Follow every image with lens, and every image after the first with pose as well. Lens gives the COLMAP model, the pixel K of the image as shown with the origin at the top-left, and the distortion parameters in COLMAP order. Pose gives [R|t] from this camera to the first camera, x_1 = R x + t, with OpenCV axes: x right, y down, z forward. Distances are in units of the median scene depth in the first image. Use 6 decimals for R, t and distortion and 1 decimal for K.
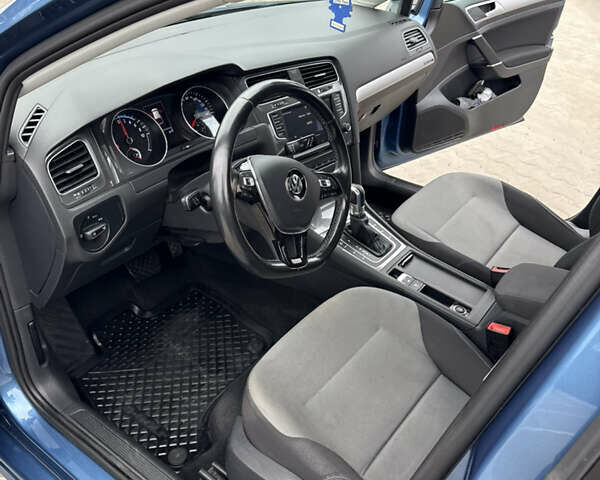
lens RADIAL K [[553.0, 0, 300.0], [0, 553.0, 240.0], [0, 0, 1]] dist [0.098000, -0.202394]
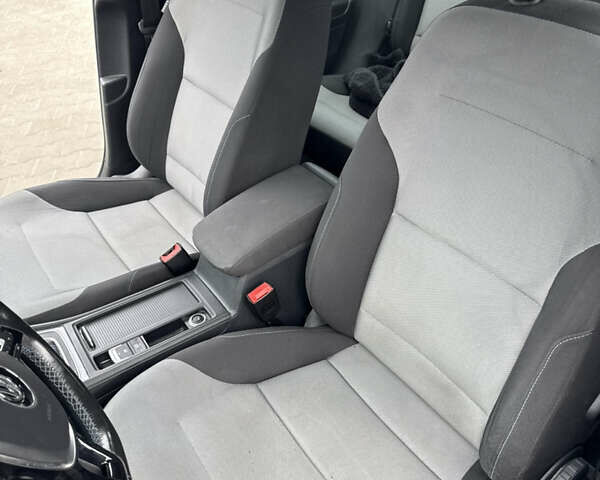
lens RADIAL K [[553.0, 0, 300.0], [0, 553.0, 240.0], [0, 0, 1]] dist [0.098000, -0.202394]
pose [[0.298625, -0.662235, 0.687218, -0.130697], [0.611844, 0.685473, 0.394682, -0.162943], [-0.732442, 0.302608, 0.609883, 0.339788]]
